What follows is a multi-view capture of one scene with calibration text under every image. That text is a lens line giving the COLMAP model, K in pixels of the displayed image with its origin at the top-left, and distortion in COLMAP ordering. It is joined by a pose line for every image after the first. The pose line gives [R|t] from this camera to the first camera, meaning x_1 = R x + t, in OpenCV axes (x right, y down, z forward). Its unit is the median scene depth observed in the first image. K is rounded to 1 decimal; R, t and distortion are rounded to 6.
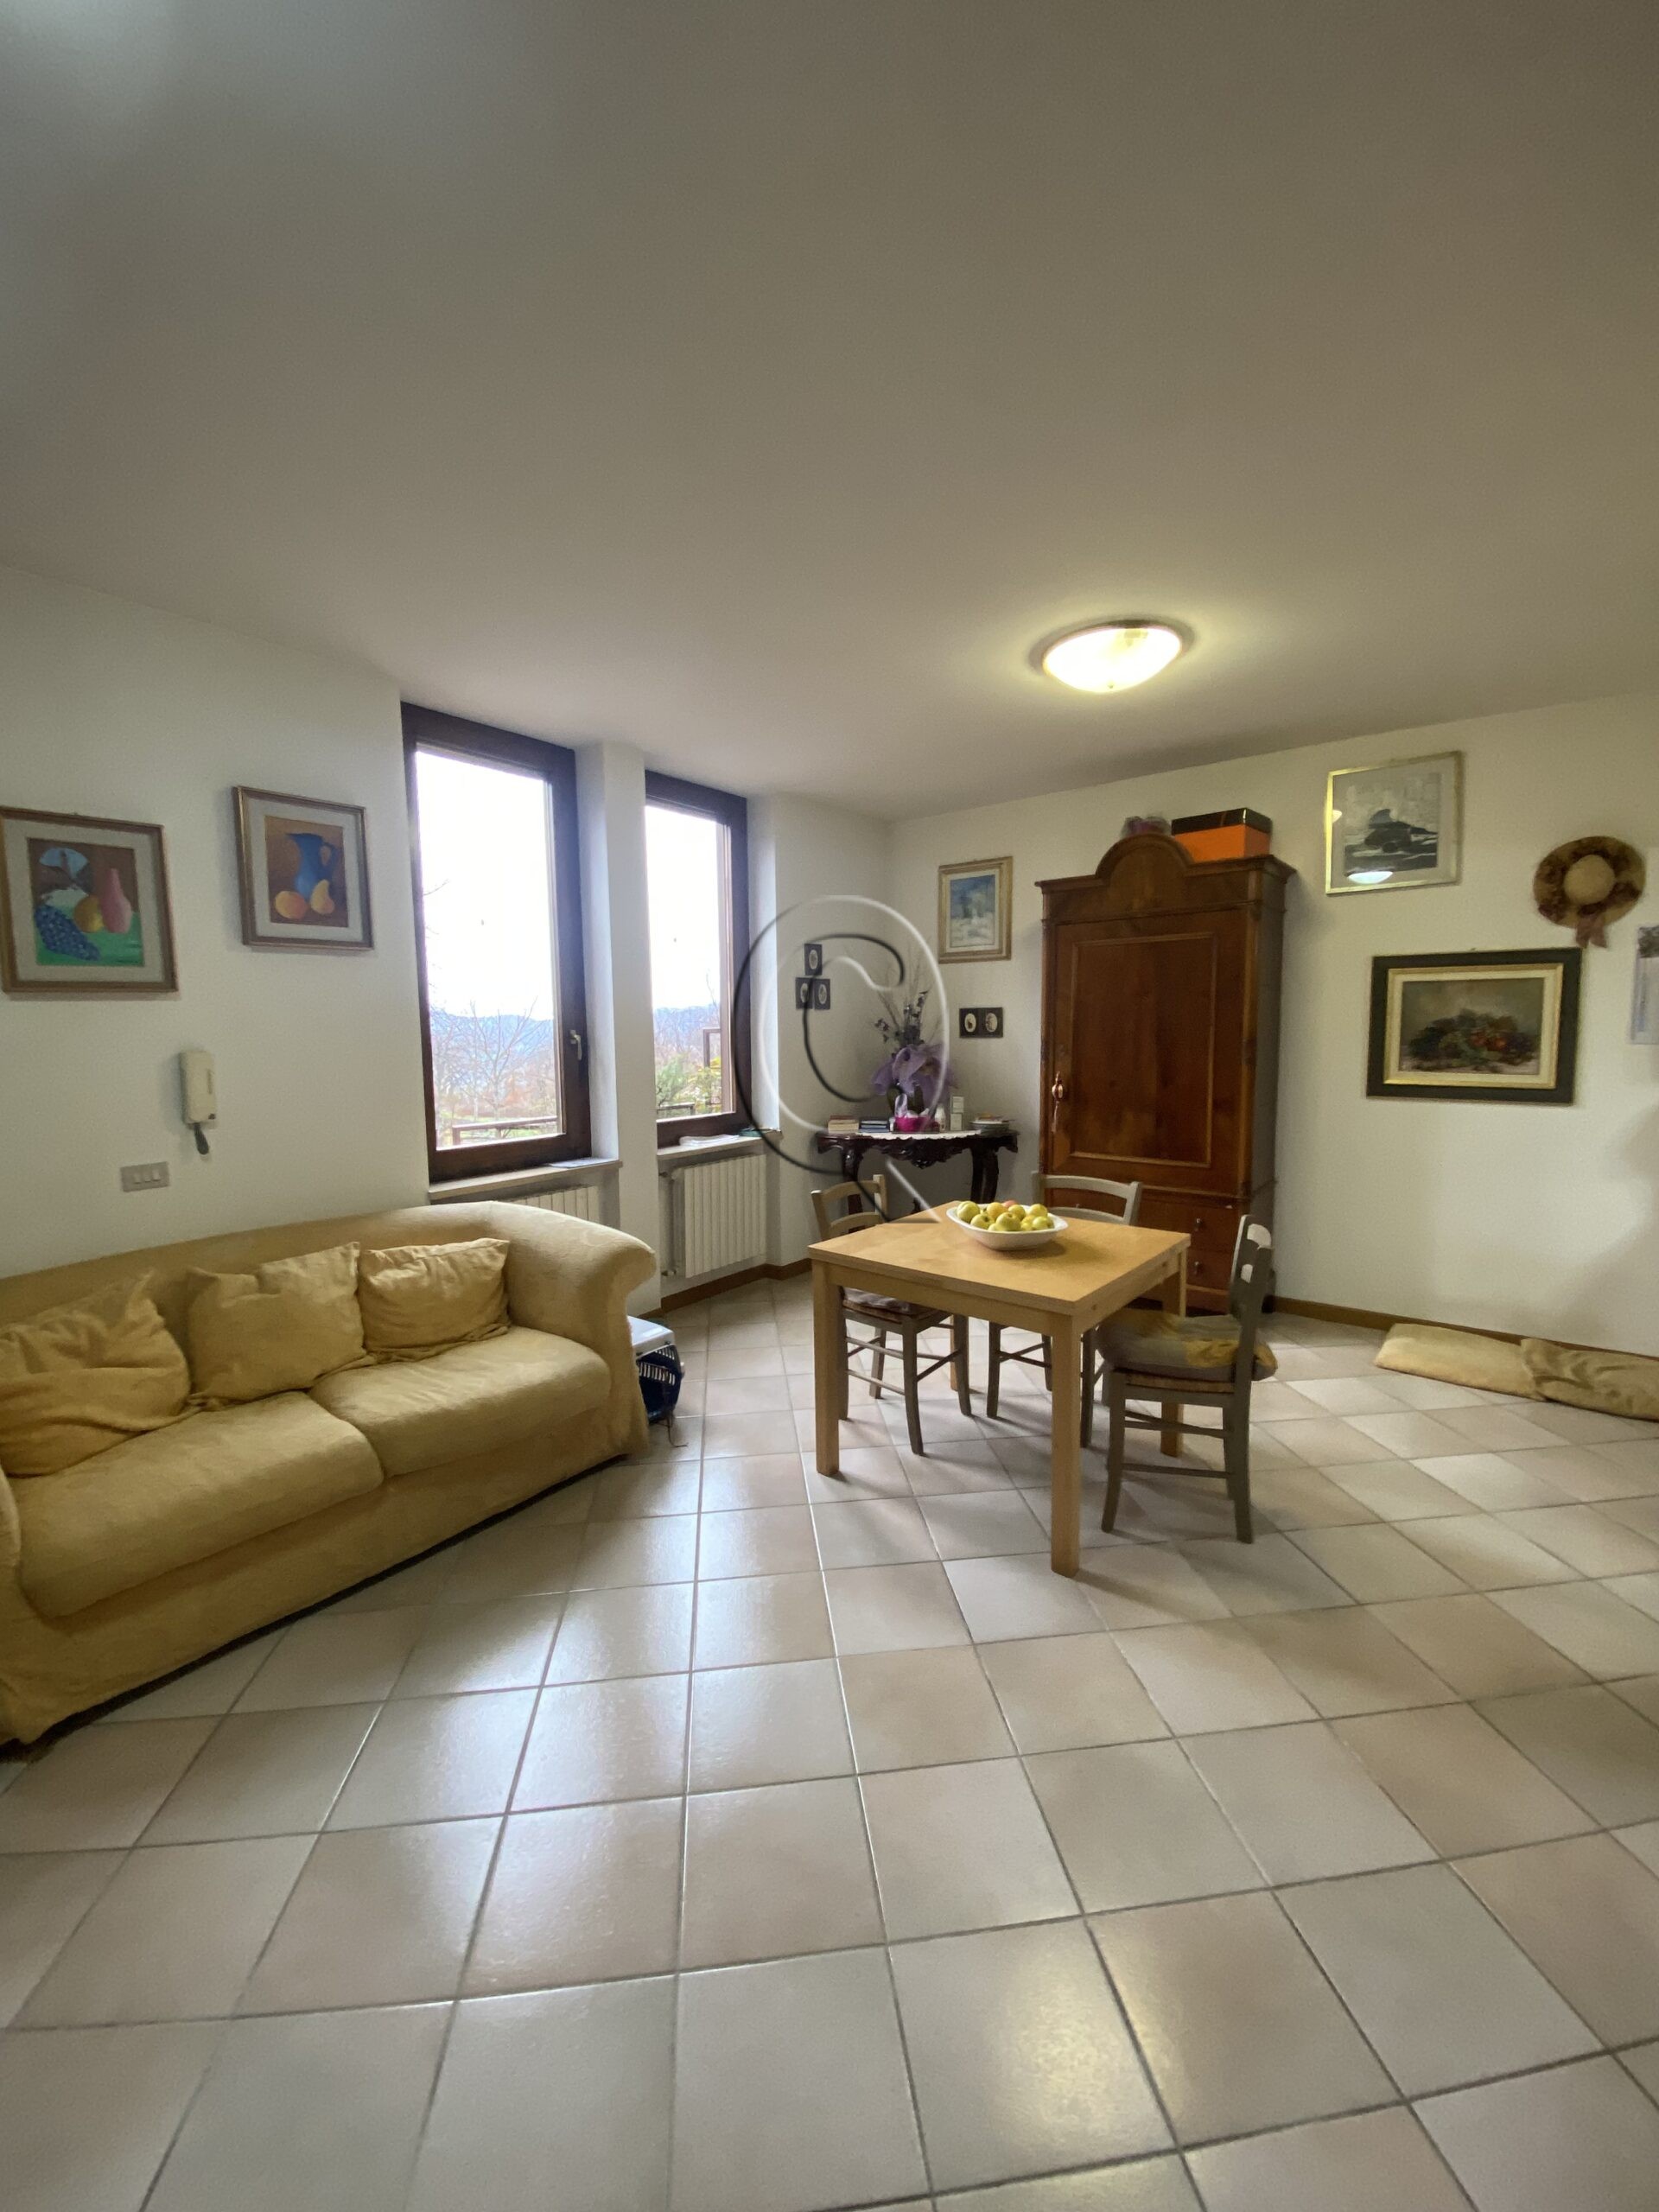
lens RADIAL K [[889.2, 0, 848.8], [0, 889.2, 1102.4], [0, 0, 1]] dist [0.014267, -0.000315]
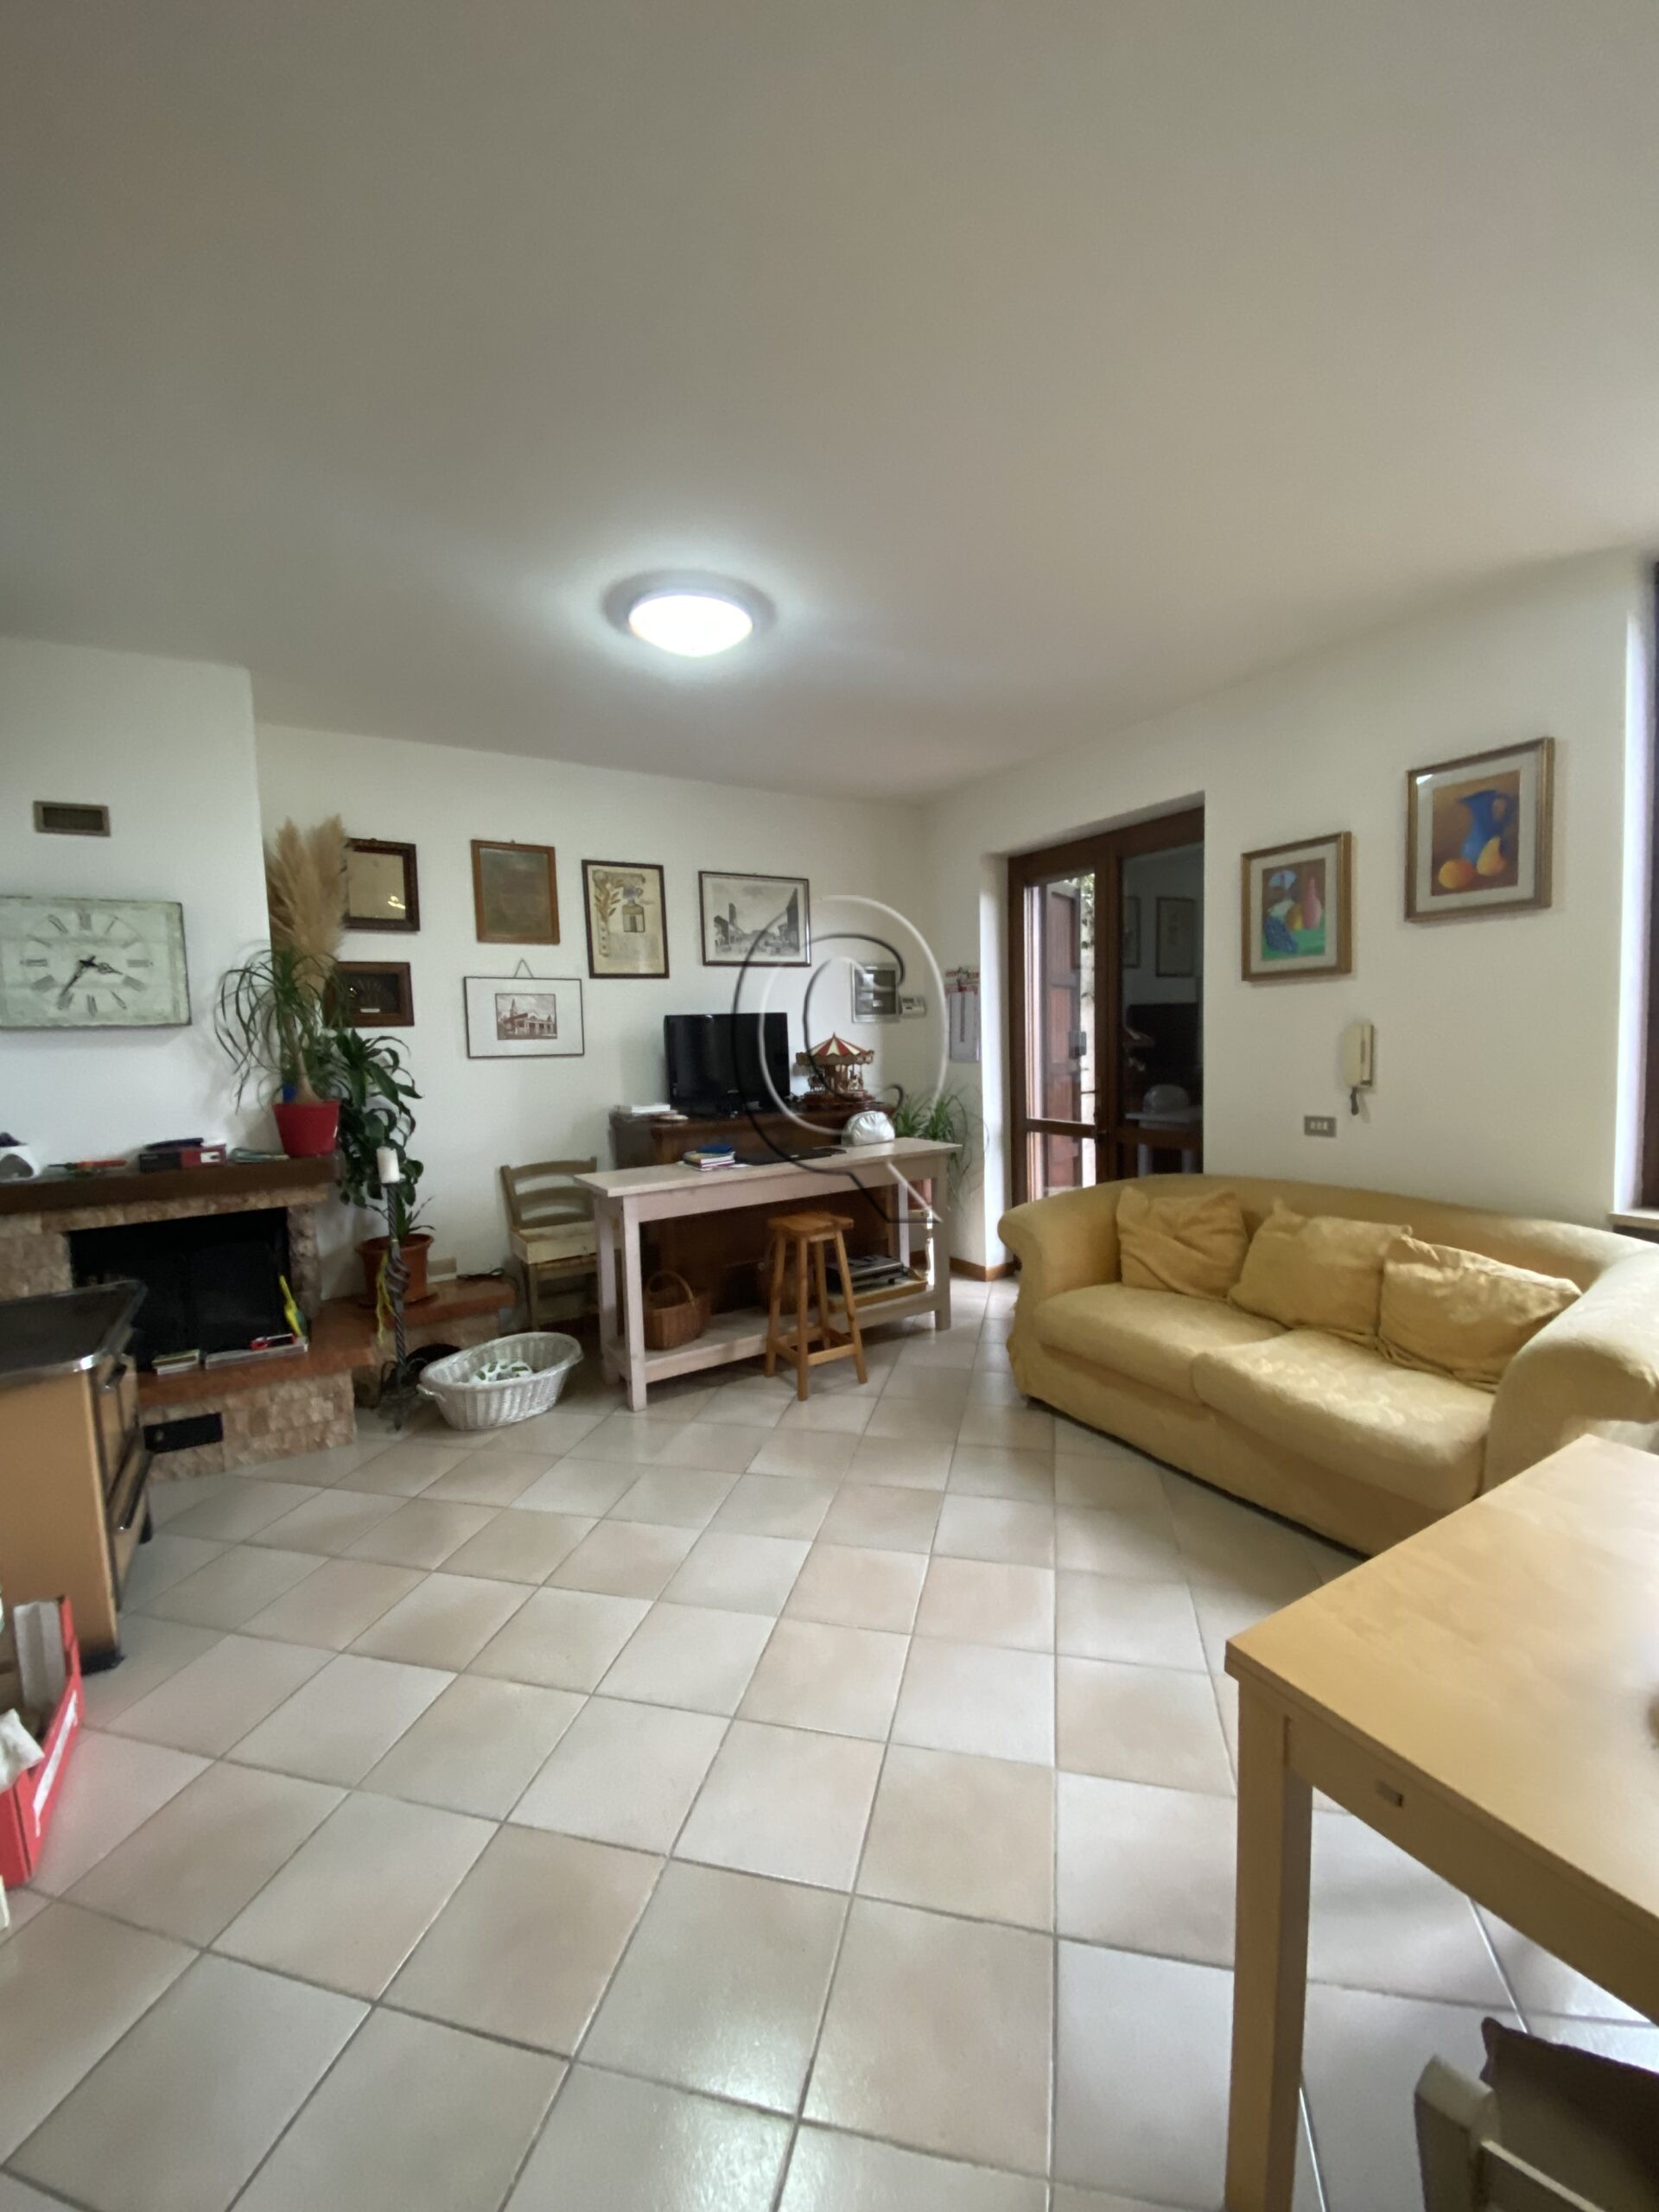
lens RADIAL K [[889.2, 0, 831.3], [0, 889.2, 1110.4], [0, 0, 1]] dist [0.014267, -0.000315]
pose [[-0.335712, 0.110182, -0.935499, 0.577222], [-0.057862, 0.988848, 0.137230, -0.066982], [0.940186, 0.100200, -0.325593, 0.759539]]
